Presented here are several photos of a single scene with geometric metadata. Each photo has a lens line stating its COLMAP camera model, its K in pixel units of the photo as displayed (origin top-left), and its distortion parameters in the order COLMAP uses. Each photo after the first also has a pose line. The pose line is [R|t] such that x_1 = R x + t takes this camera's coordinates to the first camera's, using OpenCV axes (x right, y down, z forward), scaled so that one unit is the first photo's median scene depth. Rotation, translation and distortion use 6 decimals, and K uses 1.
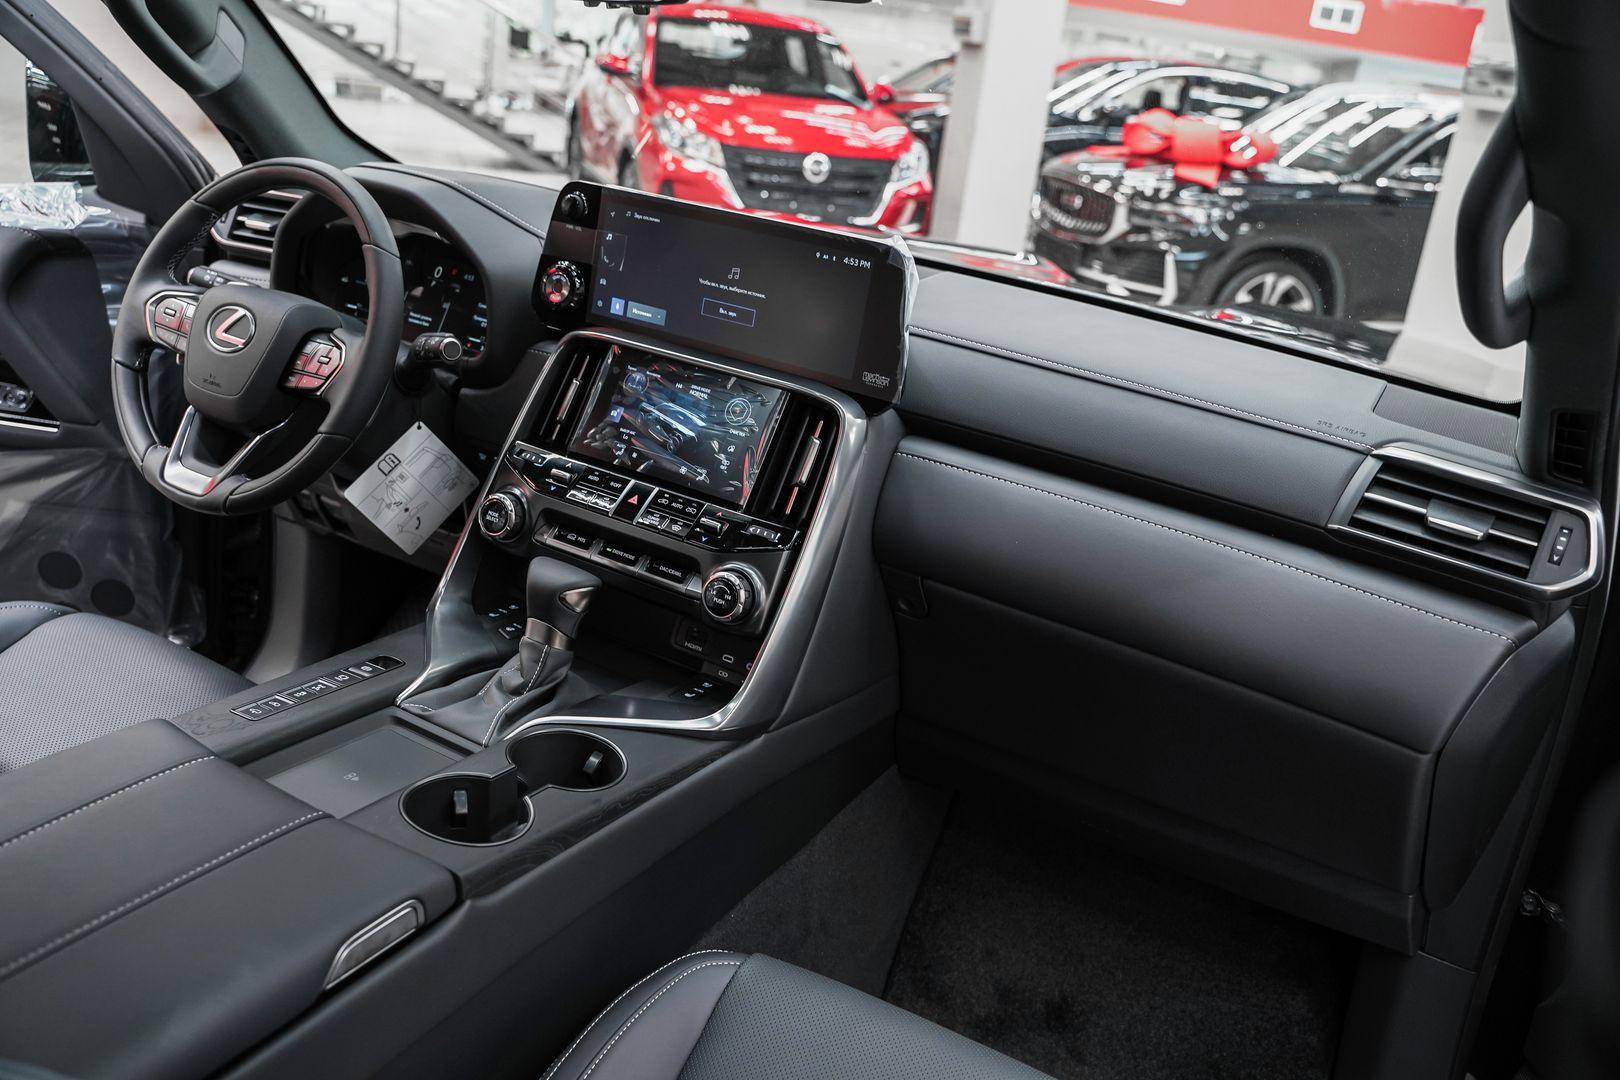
lens RADIAL K [[1316.4, 0, 810.0], [0, 1316.4, 540.0], [0, 0, 1]] dist [-0.120445, 0.101664]
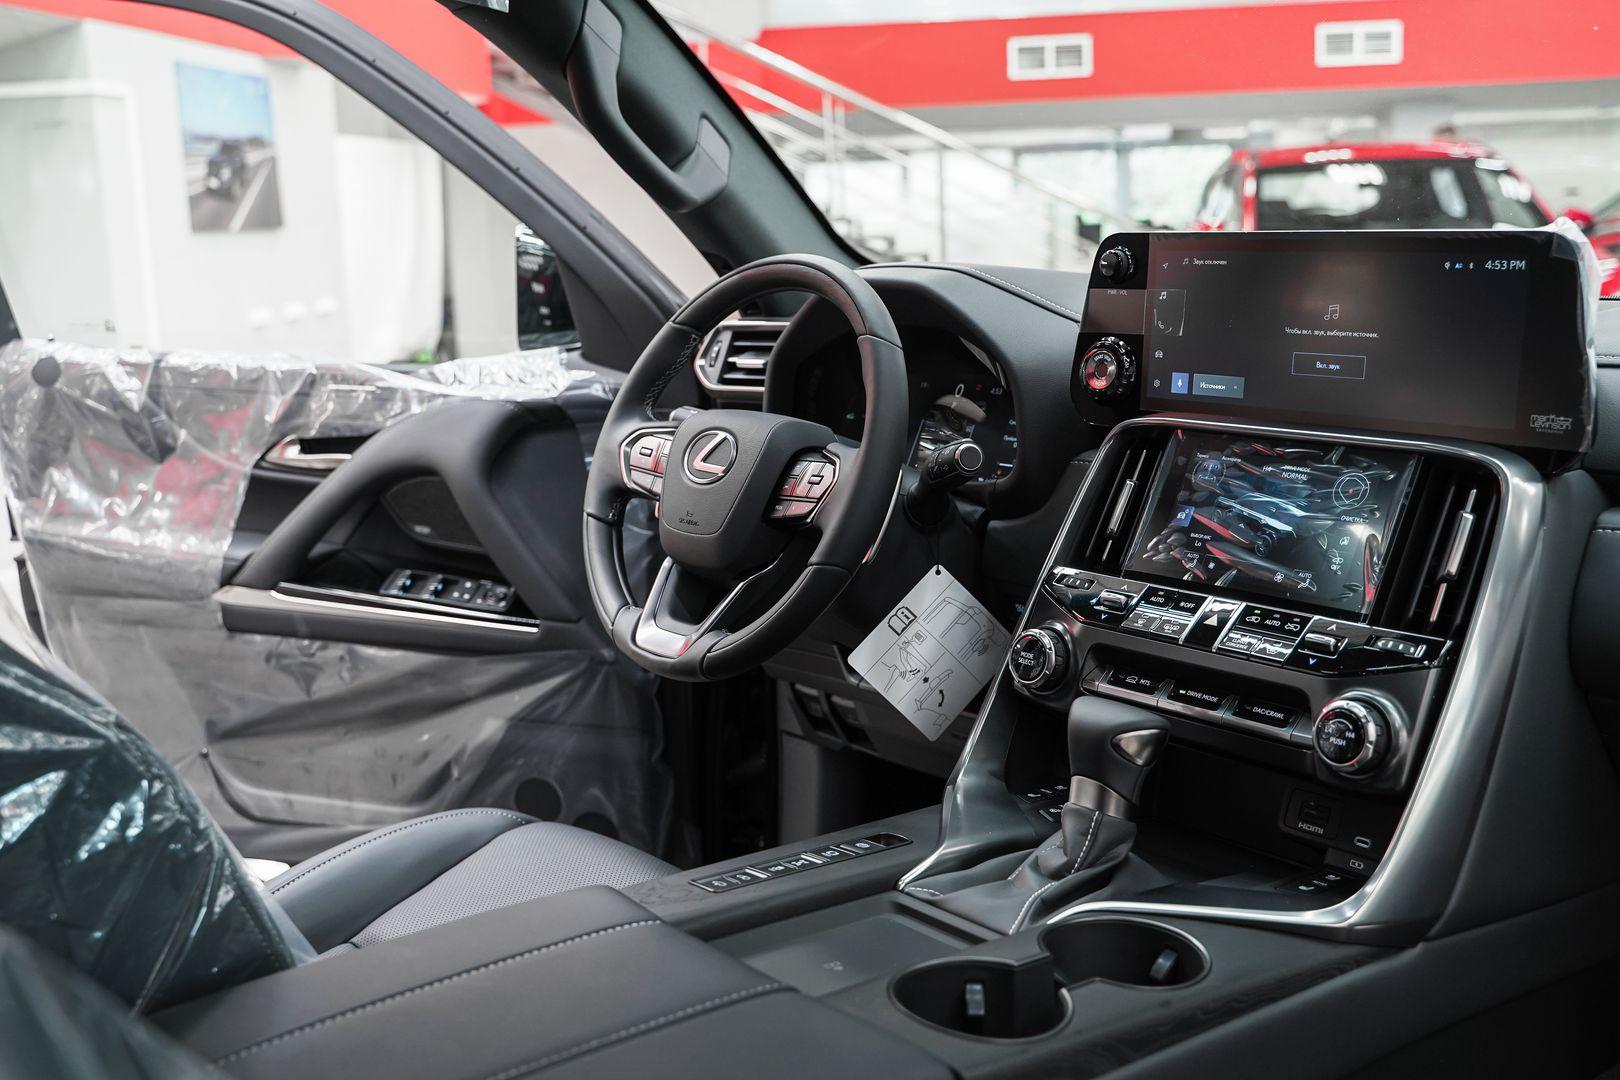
lens RADIAL K [[1693.0, 0, 804.1], [0, 1693.0, 505.2], [0, 0, 1]] dist [-0.032331, 0.000582]
pose [[0.919780, -0.088477, -0.382331, 0.021073], [0.005071, 0.976851, -0.213858, 0.099036], [0.392402, 0.194764, 0.898937, 0.045600]]
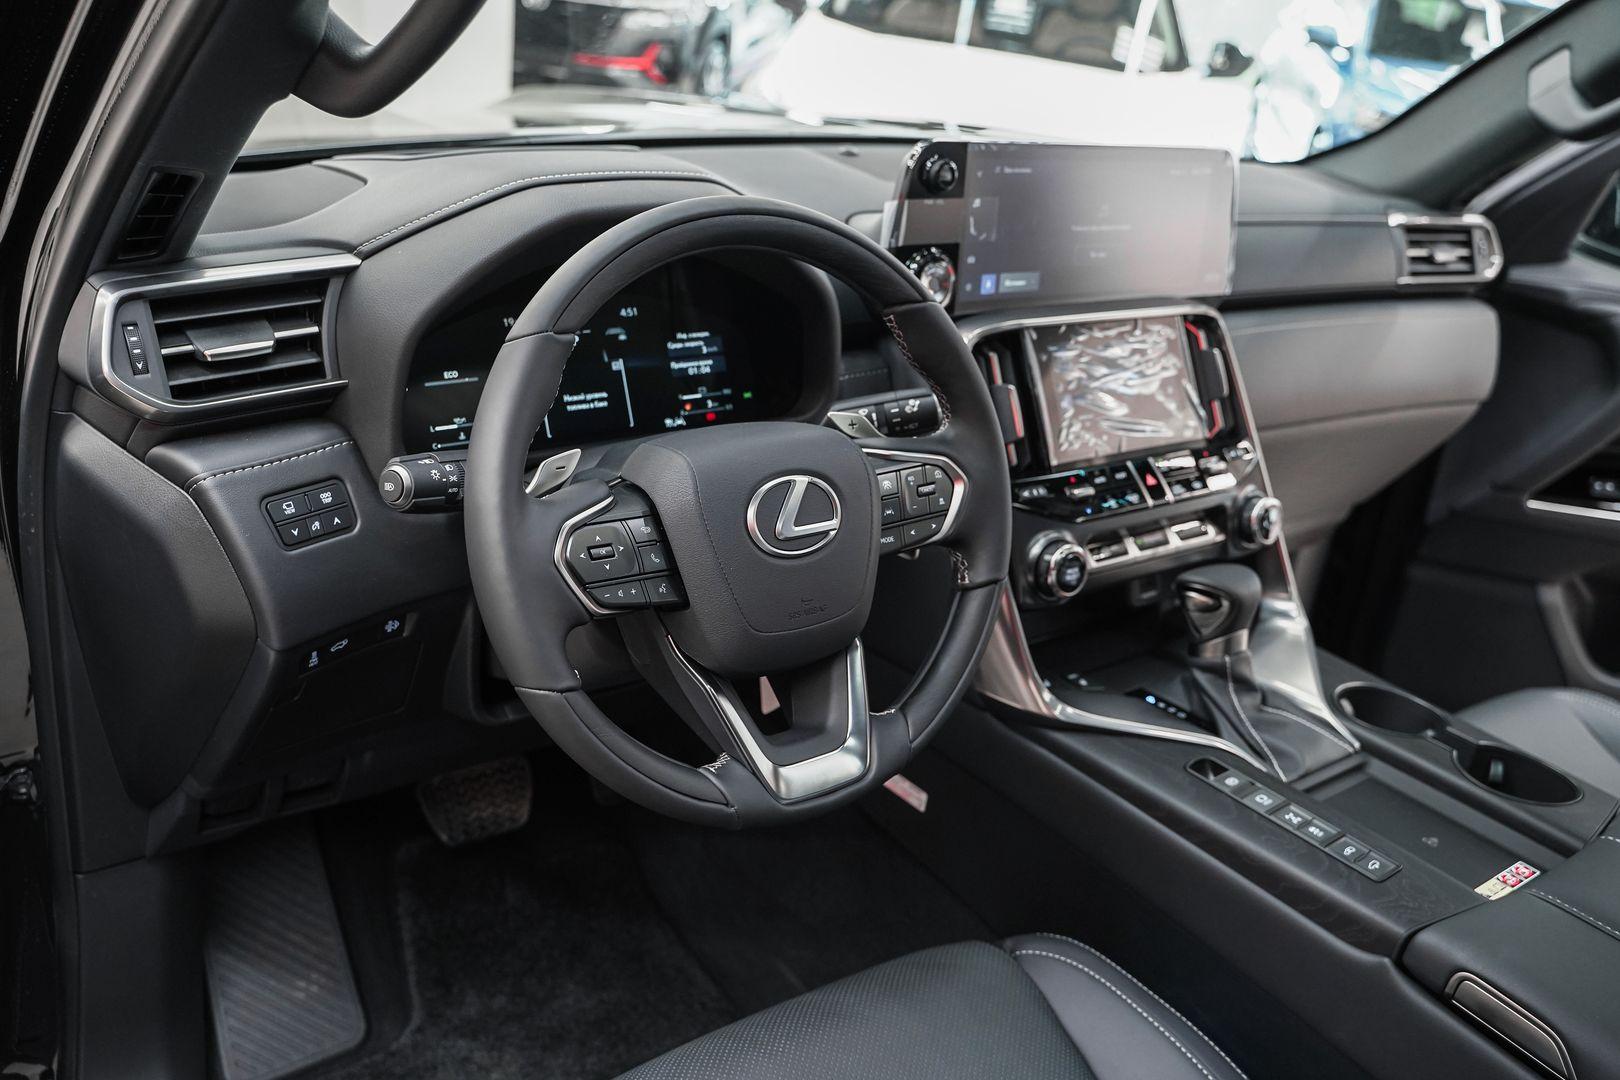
lens RADIAL K [[1351.5, 0, 810.0], [0, 1351.5, 540.0], [0, 0, 1]] dist [-0.111711, 0.089748]
pose [[0.438151, -0.450372, 0.777939, -0.913718], [0.263153, 0.891783, 0.368067, -0.371808], [-0.859520, 0.043448, 0.509252, 0.672693]]
